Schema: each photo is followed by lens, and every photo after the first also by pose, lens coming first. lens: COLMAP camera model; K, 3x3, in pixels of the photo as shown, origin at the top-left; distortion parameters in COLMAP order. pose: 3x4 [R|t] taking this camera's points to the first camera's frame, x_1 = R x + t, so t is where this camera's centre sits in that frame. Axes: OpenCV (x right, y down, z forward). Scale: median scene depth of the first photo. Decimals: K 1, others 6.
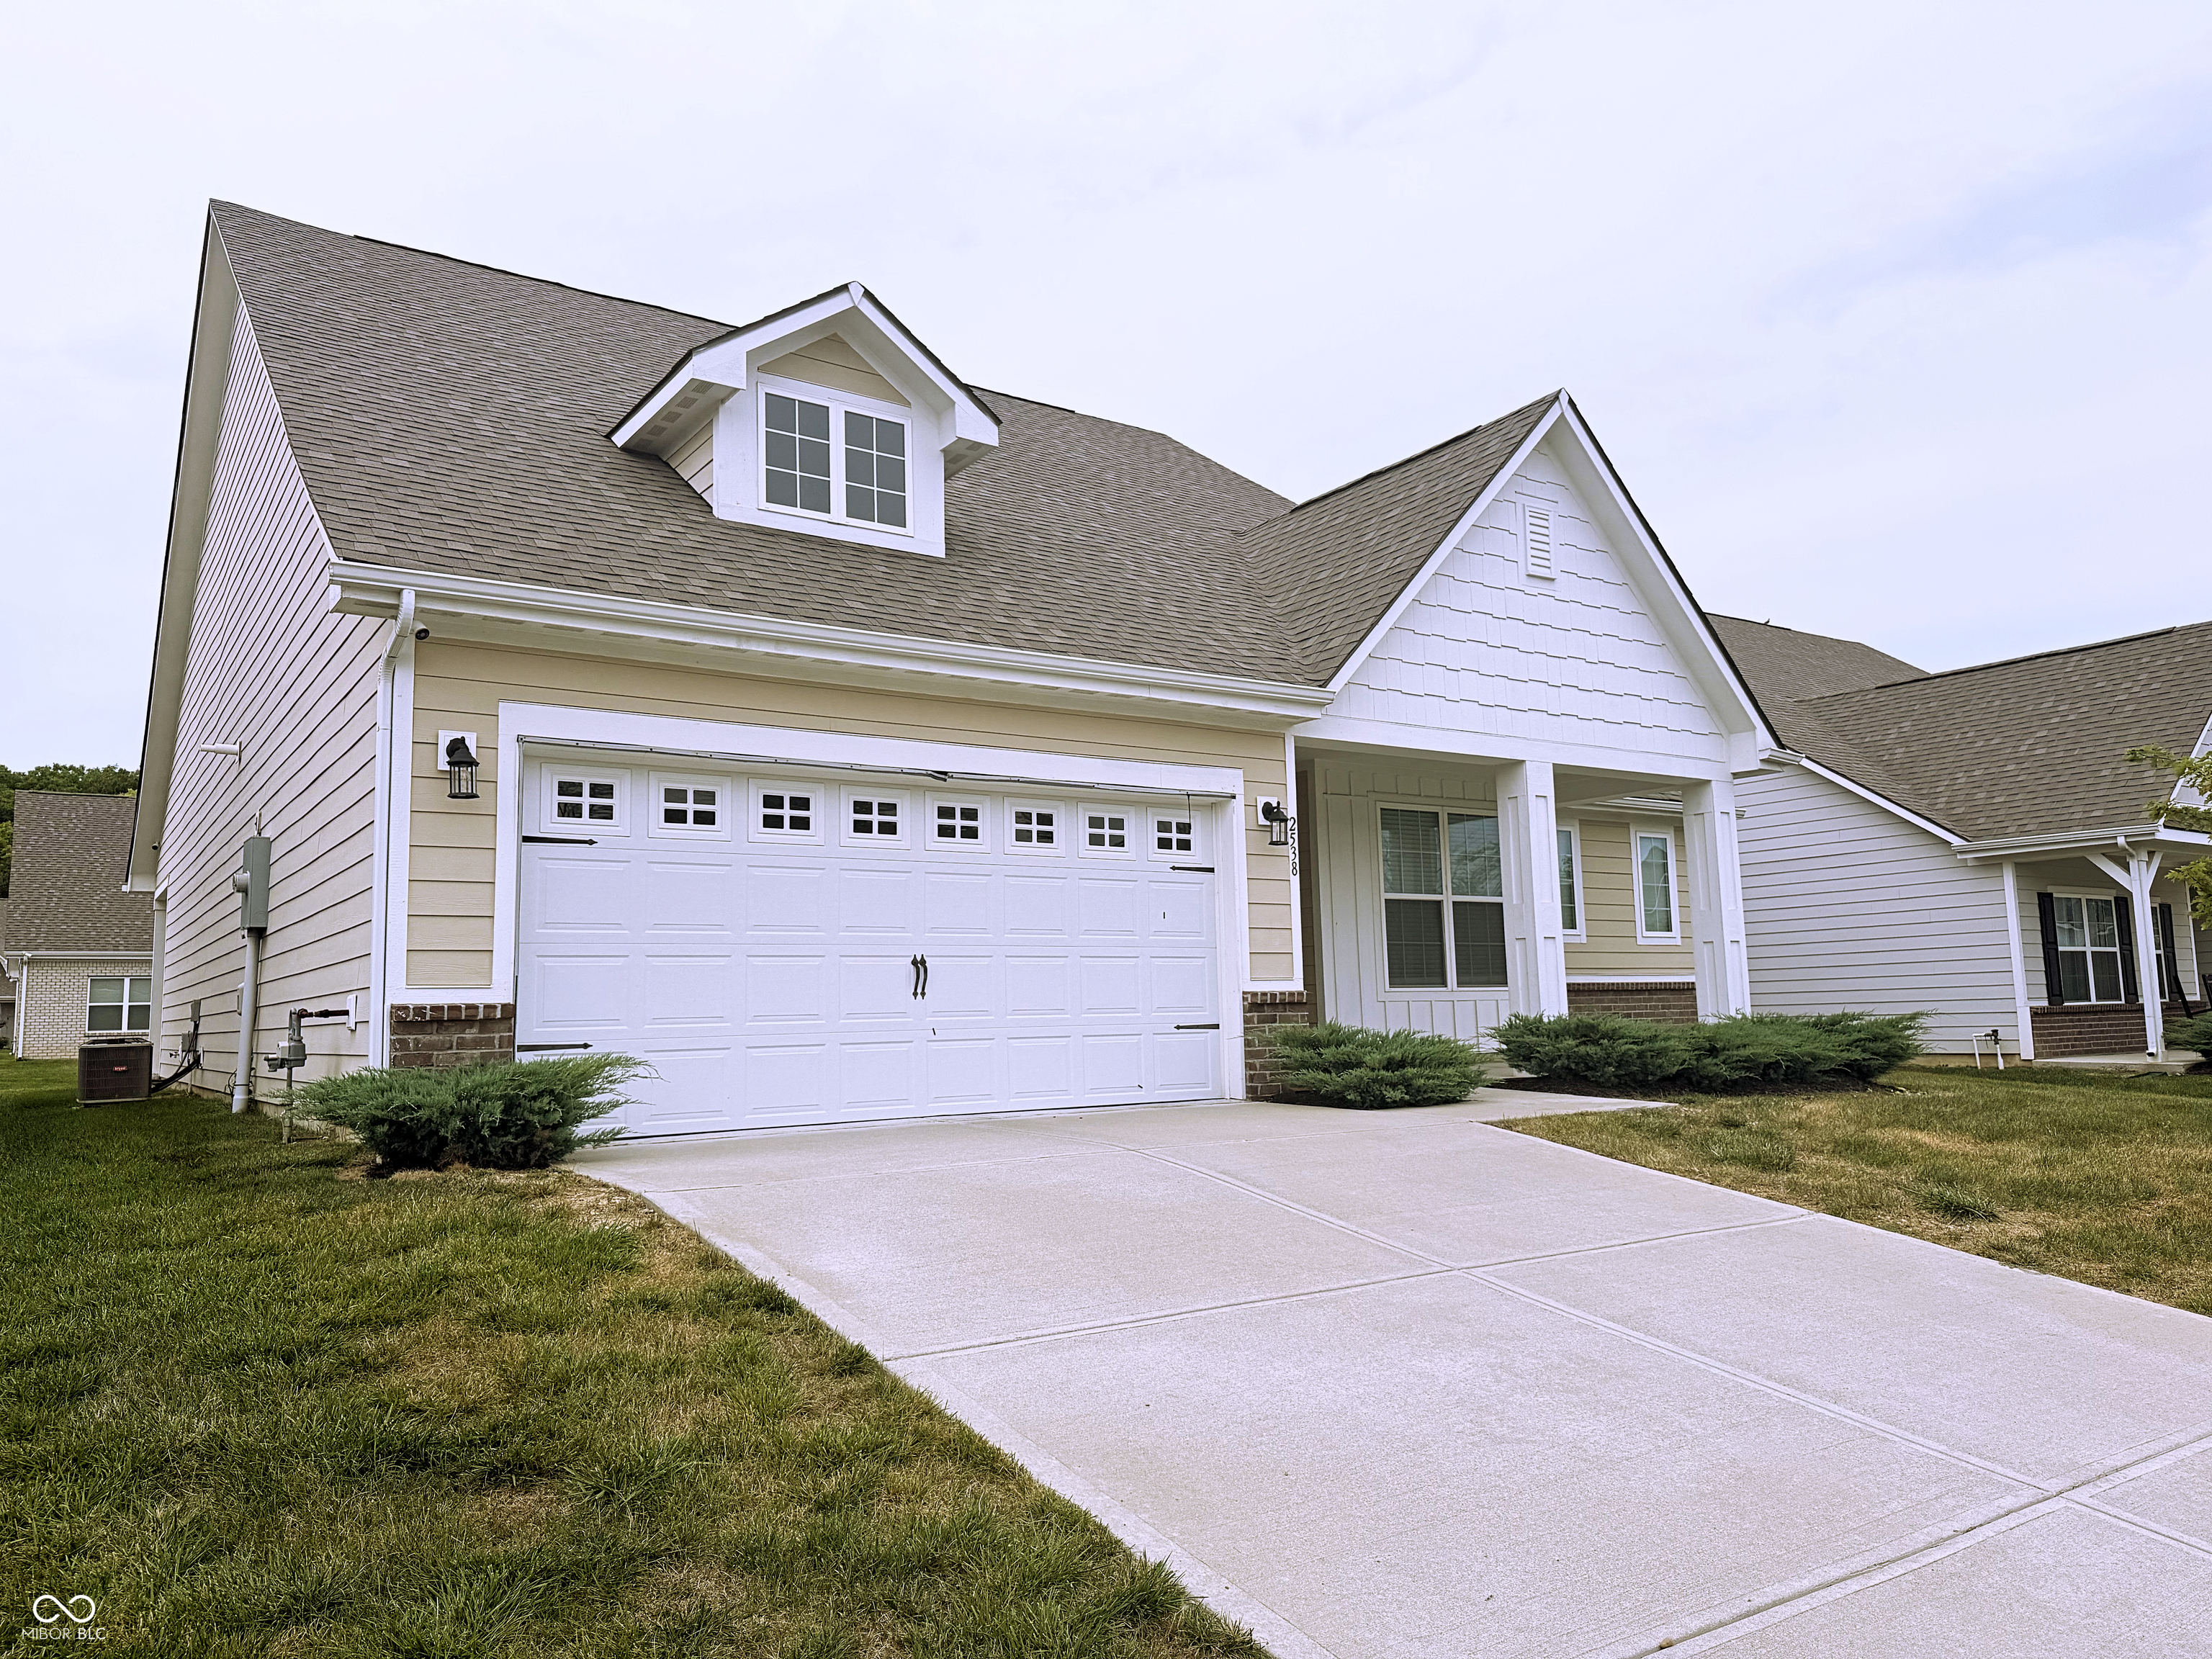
lens RADIAL K [[1550.6, 0, 1085.0], [0, 1550.6, 828.4], [0, 0, 1]] dist [0.033743, -0.051973]
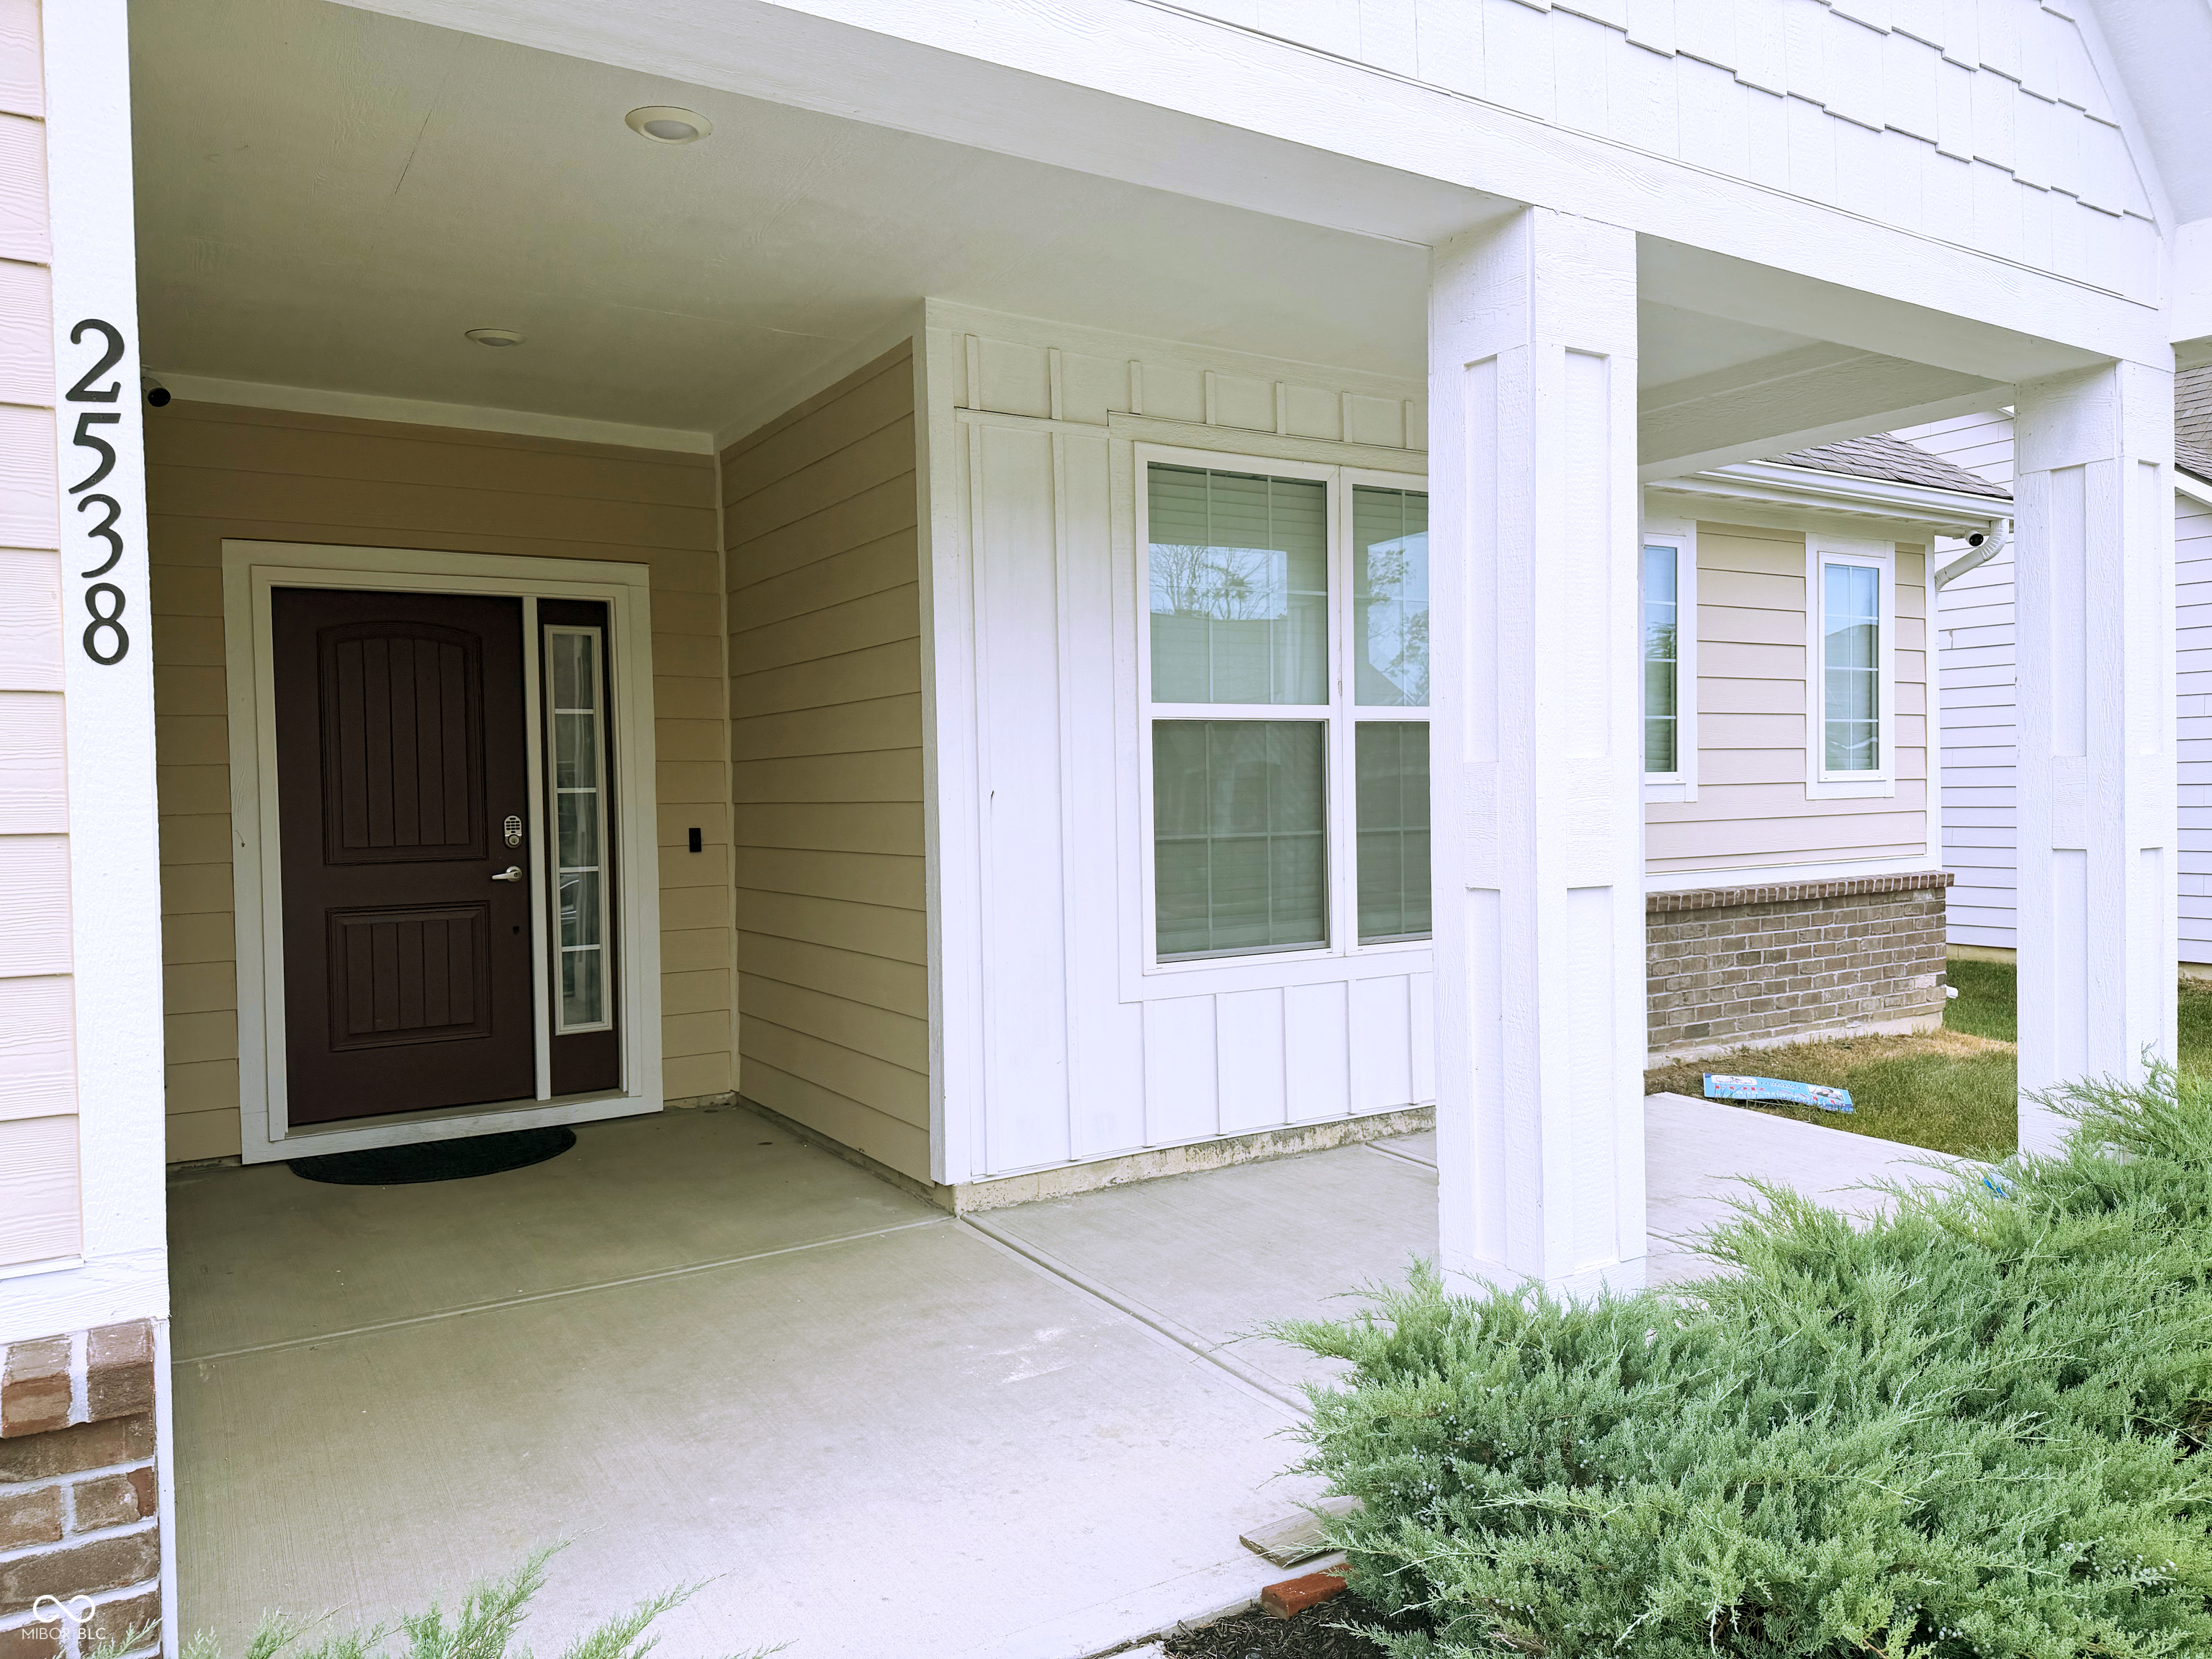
lens RADIAL K [[1550.6, 0, 1115.6], [0, 1550.6, 831.2], [0, 0, 1]] dist [0.033743, -0.051973]
pose [[0.999486, 0.006907, -0.031301, 0.259774], [-0.002123, 0.988628, 0.150365, 0.023115], [0.031983, -0.150221, 0.988135, 0.845405]]
